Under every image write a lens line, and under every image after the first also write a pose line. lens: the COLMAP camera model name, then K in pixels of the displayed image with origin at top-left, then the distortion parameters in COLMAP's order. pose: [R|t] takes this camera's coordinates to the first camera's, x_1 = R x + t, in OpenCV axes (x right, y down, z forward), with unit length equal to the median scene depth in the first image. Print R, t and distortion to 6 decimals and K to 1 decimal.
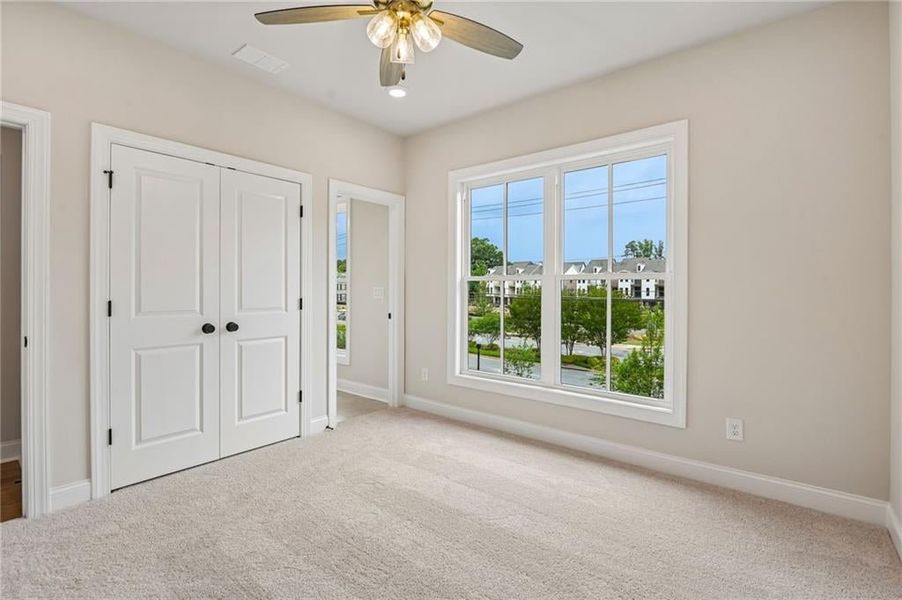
lens RADIAL K [[417.3, 0, 450.2], [0, 417.3, 295.4], [0, 0, 1]] dist [-0.011395, -0.000039]
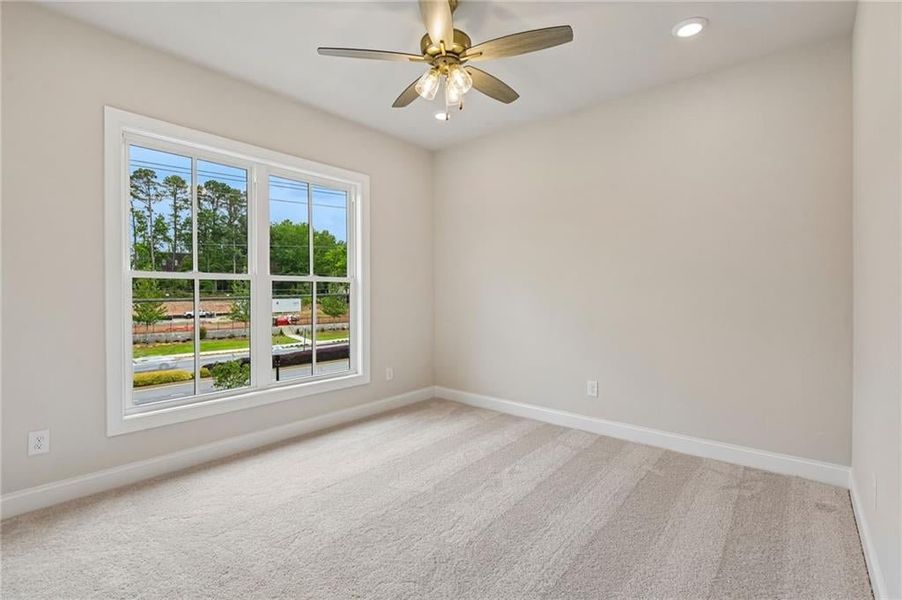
lens RADIAL K [[417.3, 0, 450.2], [0, 417.3, 295.4], [0, 0, 1]] dist [-0.011395, -0.000039]
pose [[0.017326, -0.014659, 0.999742, -0.744789], [0.013966, 0.999799, 0.014417, -0.008730], [-0.999752, 0.013713, 0.017527, 0.549979]]
